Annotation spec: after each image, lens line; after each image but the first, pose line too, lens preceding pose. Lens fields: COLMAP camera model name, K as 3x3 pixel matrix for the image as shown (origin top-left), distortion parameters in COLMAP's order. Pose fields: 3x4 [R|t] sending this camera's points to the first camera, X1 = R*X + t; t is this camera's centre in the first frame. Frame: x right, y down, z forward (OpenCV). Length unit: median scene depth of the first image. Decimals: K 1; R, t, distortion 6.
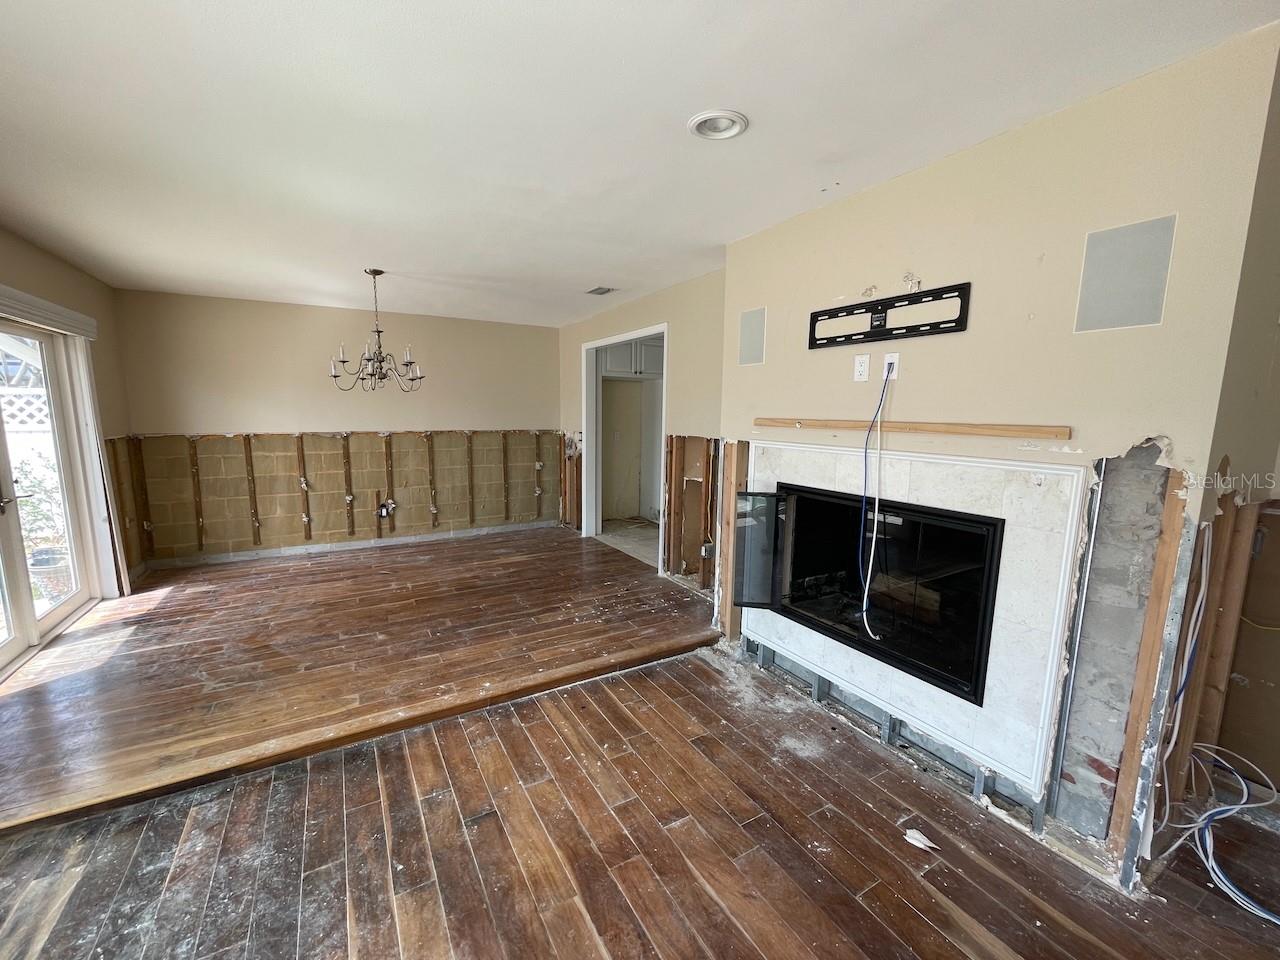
lens RADIAL K [[521.7, 0, 630.6], [0, 521.7, 485.9], [0, 0, 1]] dist [0.001463, -0.001169]
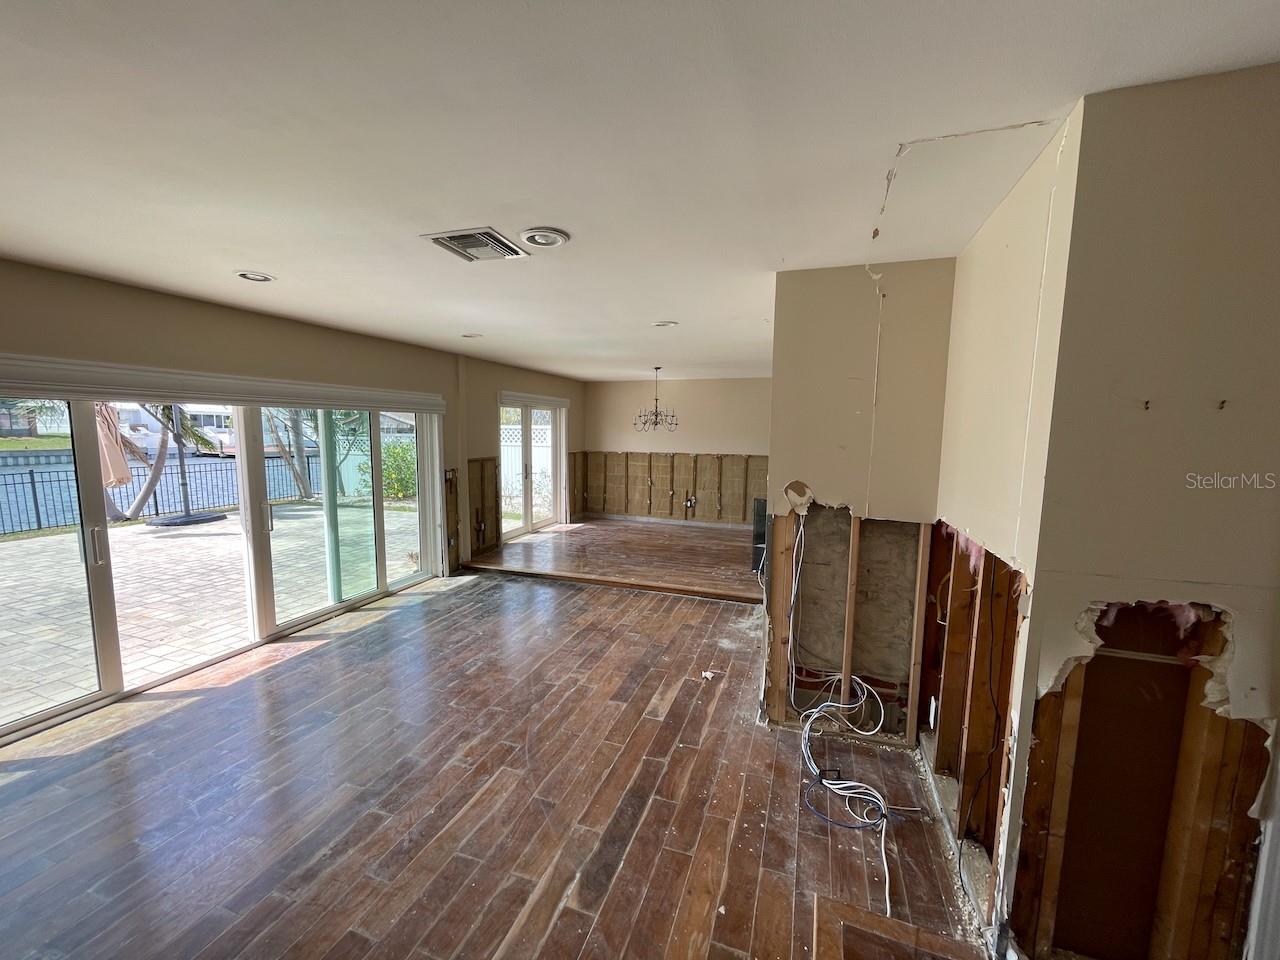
lens RADIAL K [[521.7, 0, 630.6], [0, 521.7, 485.9], [0, 0, 1]] dist [0.001463, -0.001169]
pose [[0.653372, 0.083217, -0.752449, 0.733106], [-0.117352, 0.993059, 0.007928, 0.004918], [0.747886, 0.083122, 0.658602, -0.218716]]
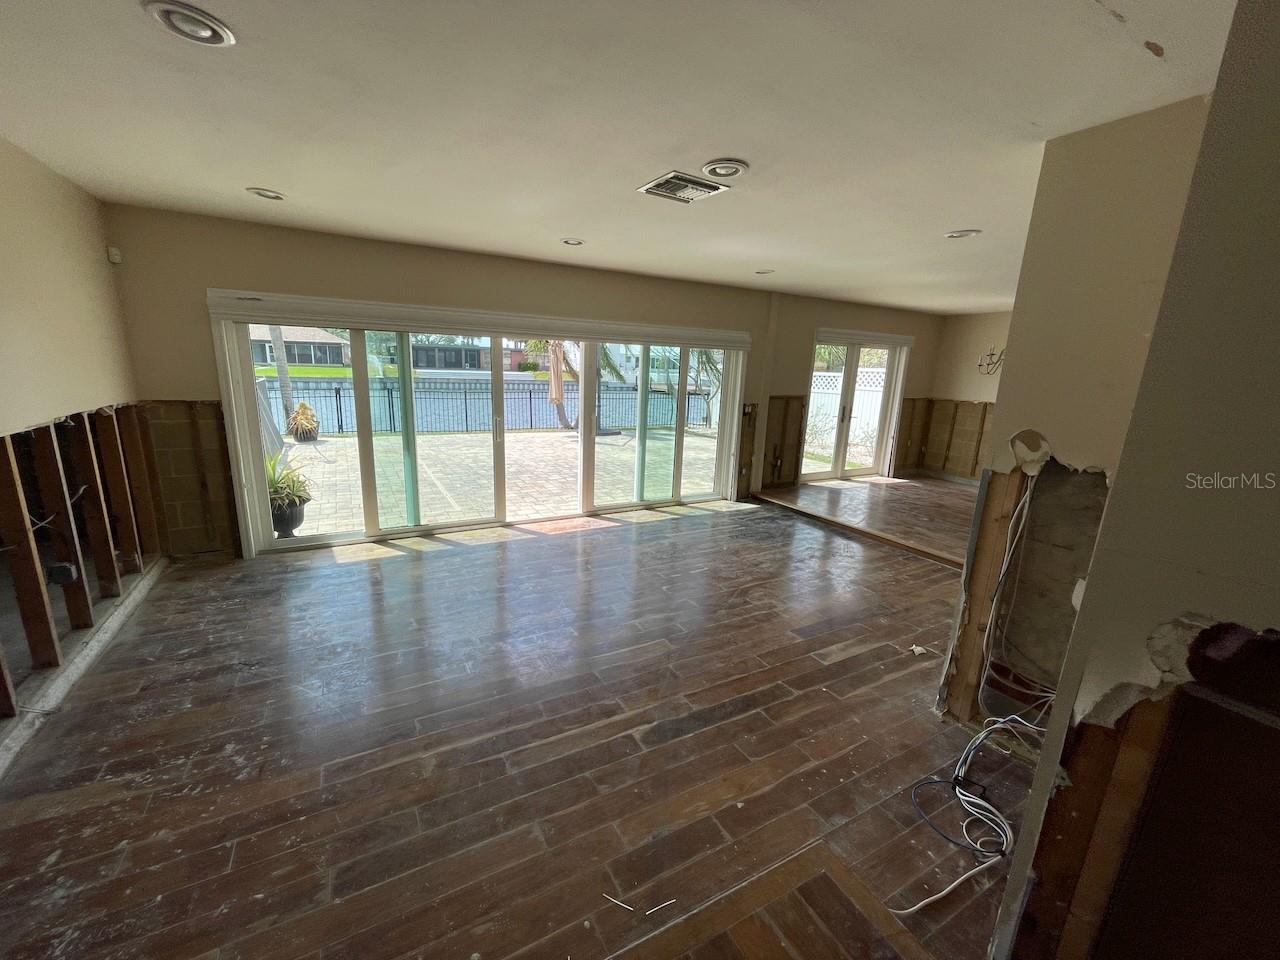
lens RADIAL K [[521.7, 0, 630.6], [0, 521.7, 485.9], [0, 0, 1]] dist [0.001463, -0.001169]
pose [[-0.009807, 0.219500, -0.975563, 0.872015], [-0.184593, 0.958445, 0.217504, -0.006811], [0.982766, 0.182215, 0.031119, -0.019978]]
